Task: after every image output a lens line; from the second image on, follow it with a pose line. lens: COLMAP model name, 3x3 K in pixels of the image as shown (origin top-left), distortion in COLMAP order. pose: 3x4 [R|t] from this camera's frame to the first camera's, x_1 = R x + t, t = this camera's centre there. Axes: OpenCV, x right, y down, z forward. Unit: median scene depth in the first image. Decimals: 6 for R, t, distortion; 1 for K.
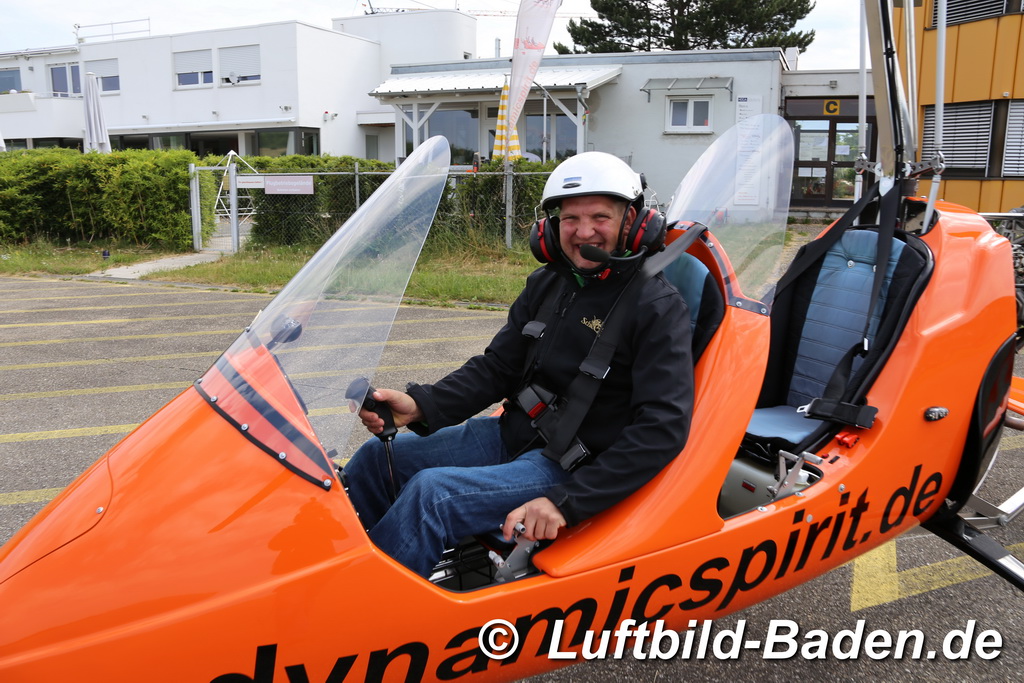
lens RADIAL K [[820.2, 0, 512.6], [0, 820.2, 335.2], [0, 0, 1]] dist [-0.161150, 0.129747]
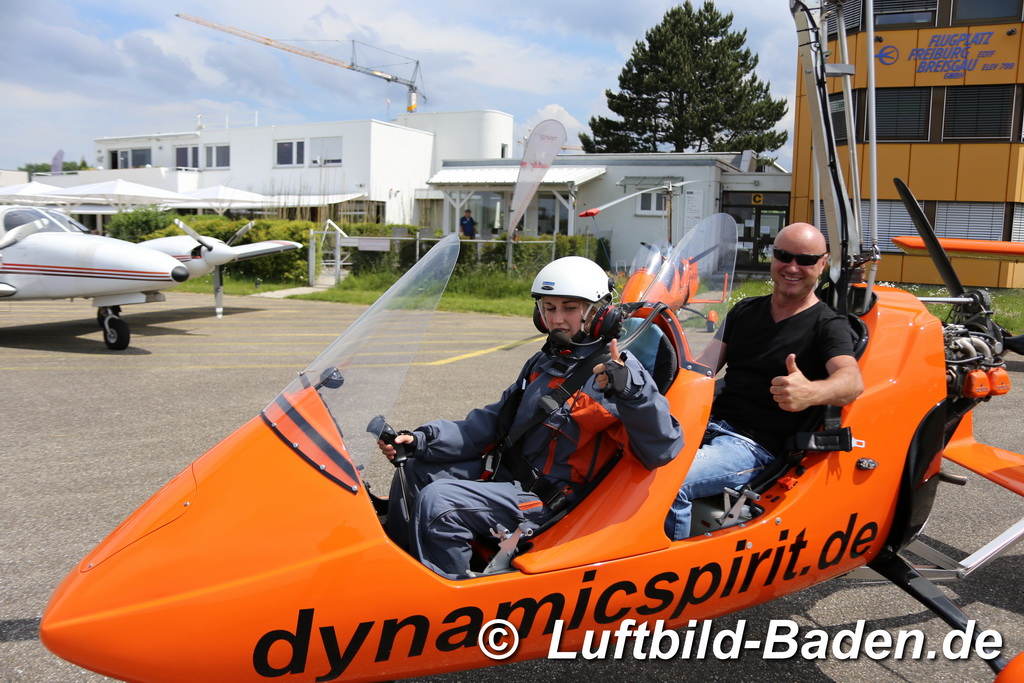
lens RADIAL K [[825.5, 0, 514.7], [0, 825.5, 343.2], [0, 0, 1]] dist [-0.164826, 0.134789]
pose [[0.998061, 0.032053, -0.053363, 0.066659], [-0.035762, 0.996901, -0.070067, 0.080563], [0.050952, 0.071839, 0.996114, -0.425657]]
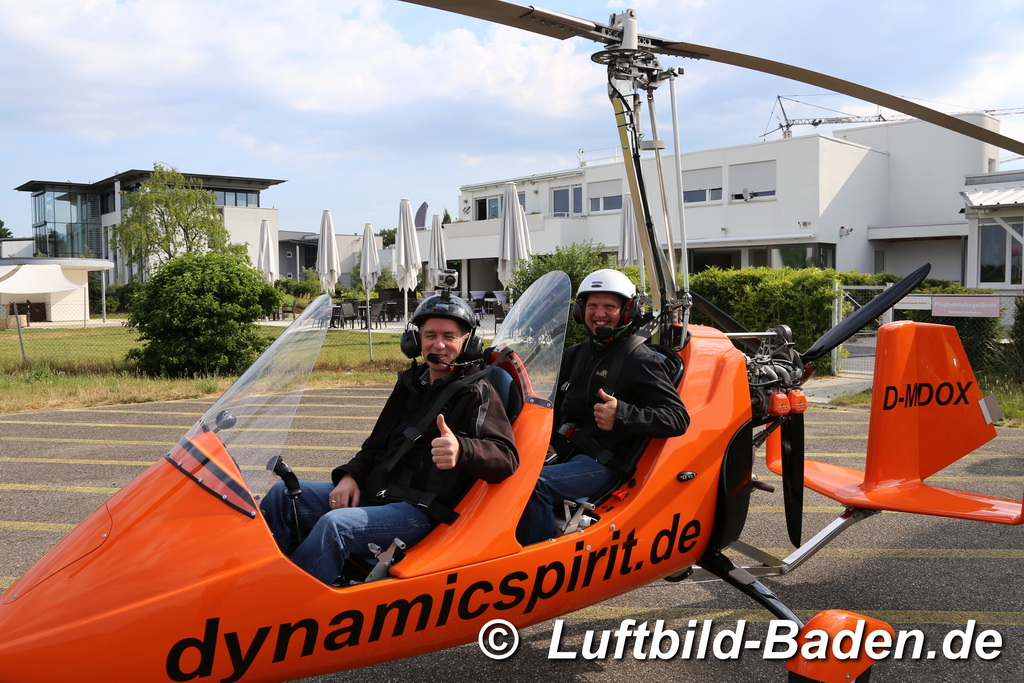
lens RADIAL K [[847.6, 0, 509.6], [0, 847.6, 347.5], [0, 0, 1]] dist [-0.160501, 0.147437]
pose [[0.899692, 0.019369, -0.436095, -0.249069], [-0.074943, 0.991036, -0.110597, 0.000702], [0.430044, 0.132186, 0.893079, -0.033738]]
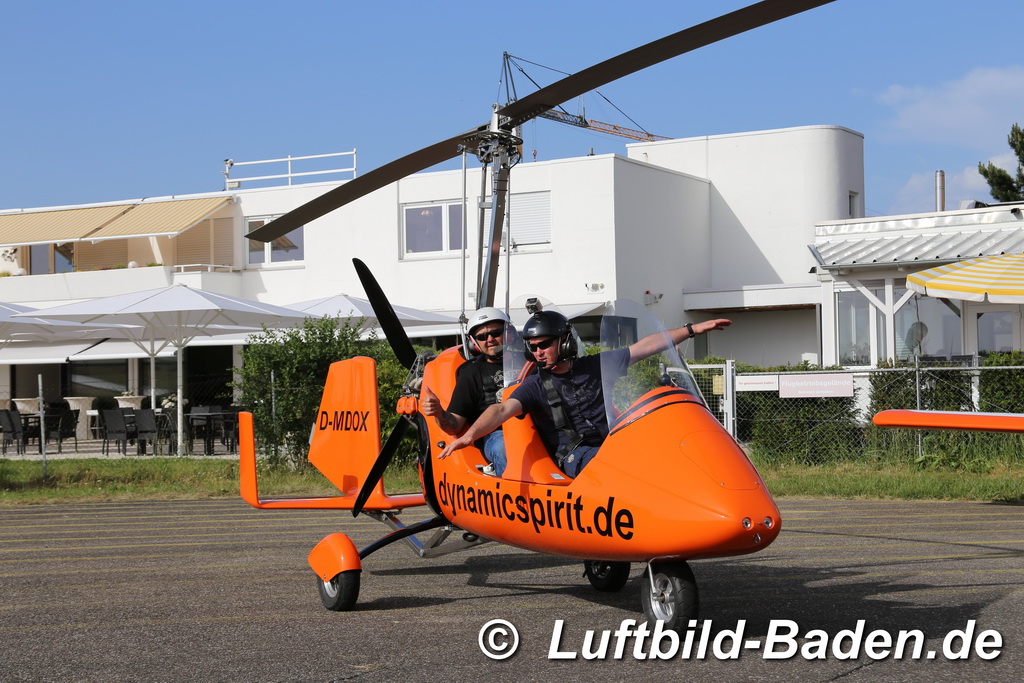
lens RADIAL K [[1701.0, 0, 512.9], [0, 1701.0, 341.8], [0, 0, 1]] dist [0.178407, 0.003842]
pose [[0.991235, -0.025208, -0.129684, -0.260635], [-0.005661, 0.972621, -0.232327, 0.118681], [0.131990, 0.231024, 0.963953, -0.482733]]
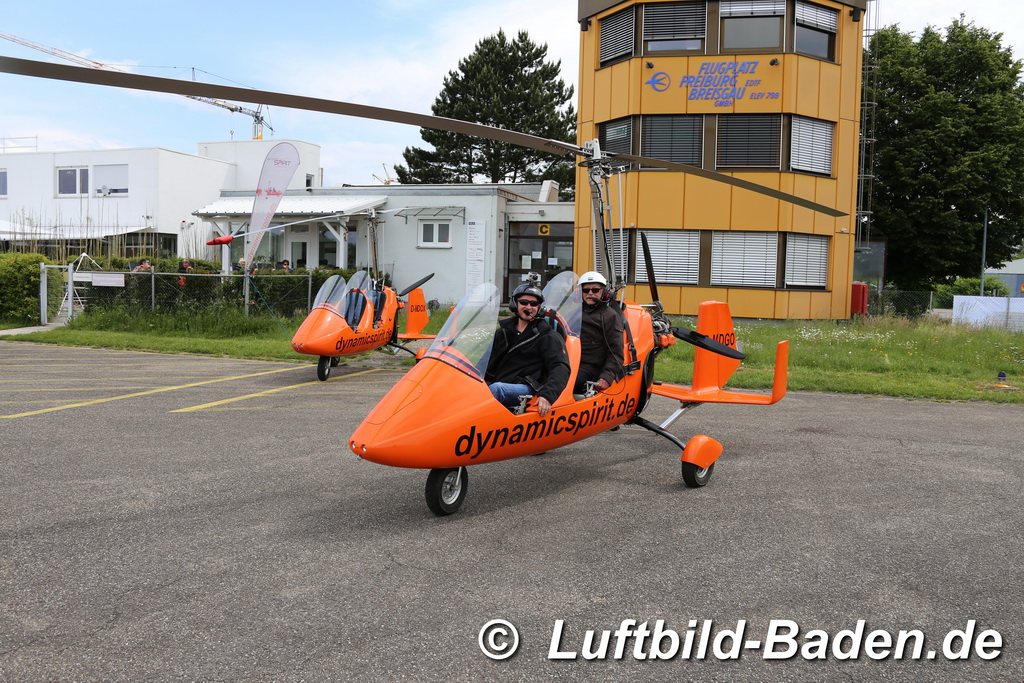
lens RADIAL K [[834.0, 0, 505.6], [0, 834.0, 341.9], [0, 0, 1]] dist [-0.158966, 0.132766]
pose [[0.995561, 0.017919, 0.092393, 0.222415], [-0.006944, 0.993017, -0.117767, 0.066439], [-0.093858, 0.116602, 0.988734, -0.360859]]
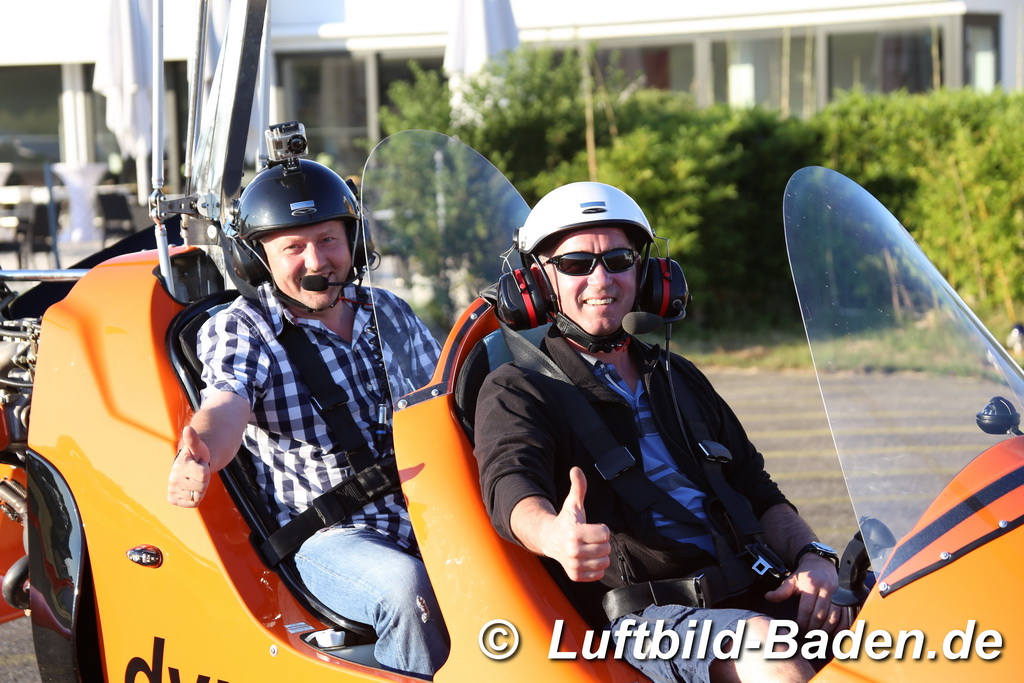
lens RADIAL K [[2927.6, 0, 512.8], [0, 2927.6, 340.8], [0, 0, 1]] dist [0.663667, -0.077143]
pose [[0.986378, -0.021314, -0.163109, -0.378399], [-0.000037, 0.991542, -0.129789, 0.082242], [0.164495, 0.128027, 0.978034, -0.457524]]
